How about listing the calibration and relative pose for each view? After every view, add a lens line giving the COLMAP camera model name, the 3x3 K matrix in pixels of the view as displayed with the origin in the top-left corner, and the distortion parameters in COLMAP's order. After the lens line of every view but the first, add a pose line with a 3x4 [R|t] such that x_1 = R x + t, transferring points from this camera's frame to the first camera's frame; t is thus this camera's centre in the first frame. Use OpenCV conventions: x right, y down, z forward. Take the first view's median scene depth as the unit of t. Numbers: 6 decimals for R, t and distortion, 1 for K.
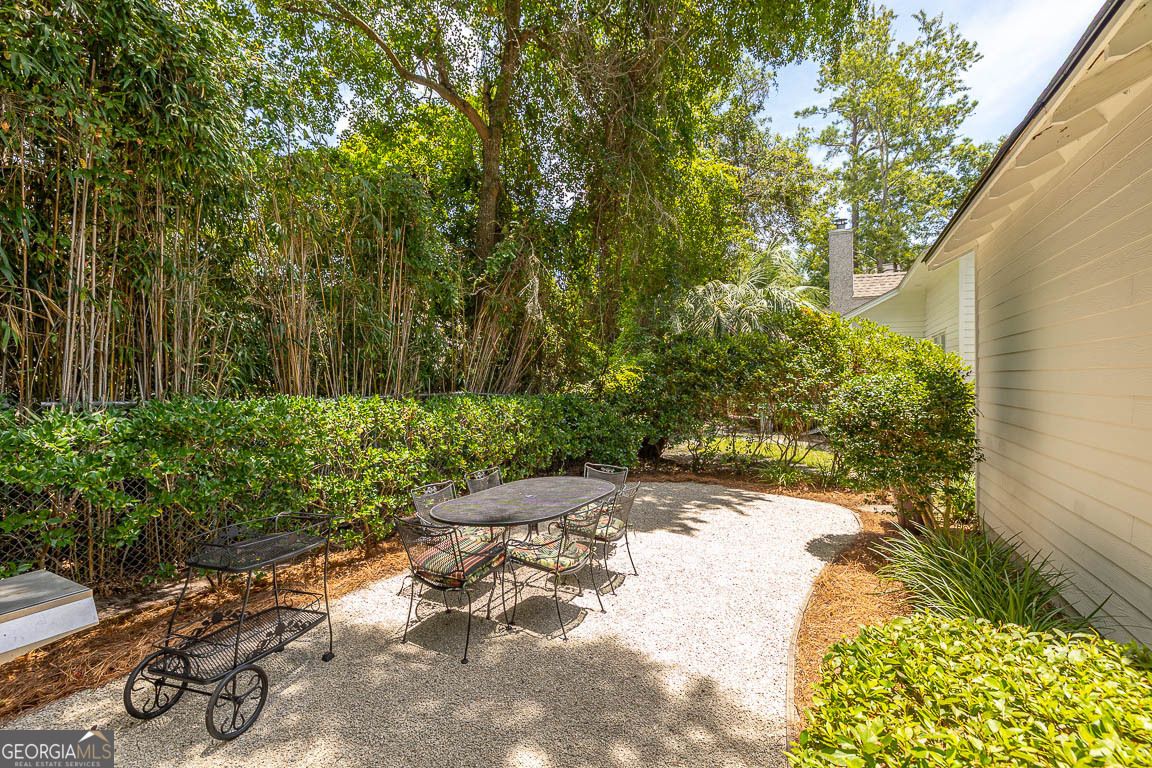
lens RADIAL K [[489.5, 0, 577.4], [0, 489.5, 365.8], [0, 0, 1]] dist [-0.001451, 0.000106]
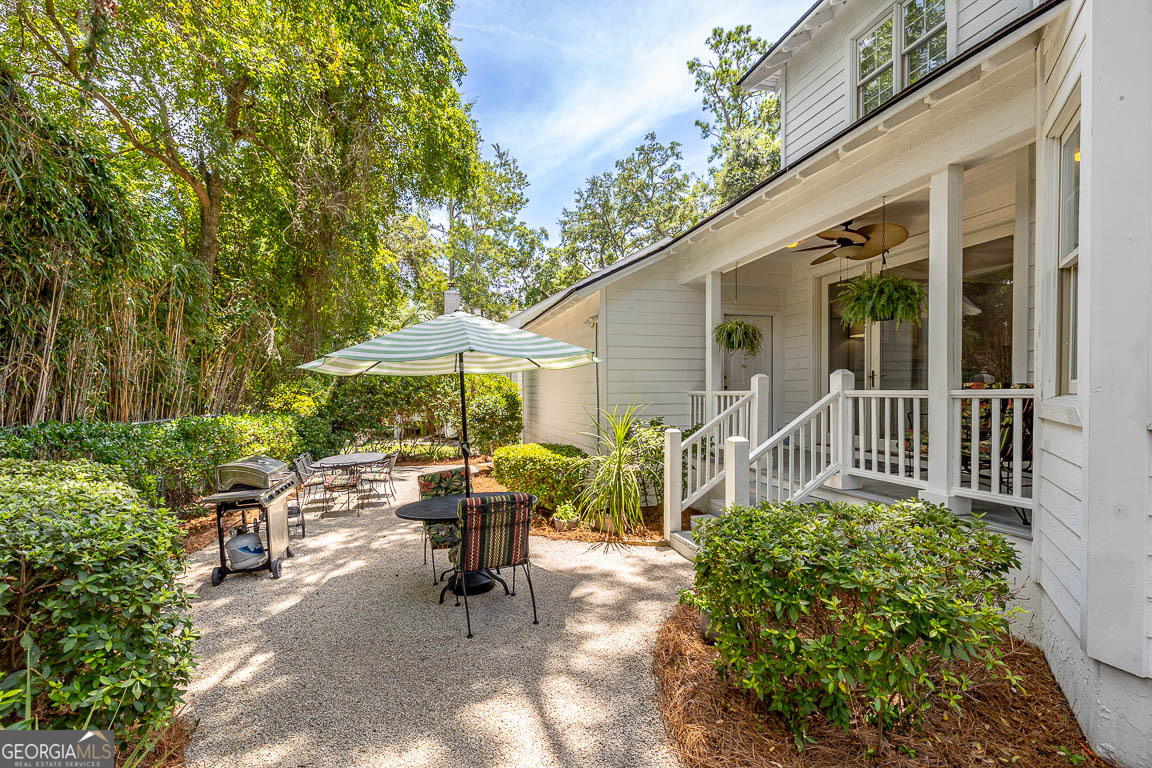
lens RADIAL K [[489.5, 0, 568.3], [0, 489.5, 392.8], [0, 0, 1]] dist [-0.001451, 0.000106]
pose [[0.723666, -0.016263, 0.689959, -0.398981], [0.002918, 0.999785, 0.020506, -0.022890], [-0.690145, -0.012827, 0.723558, -0.525343]]
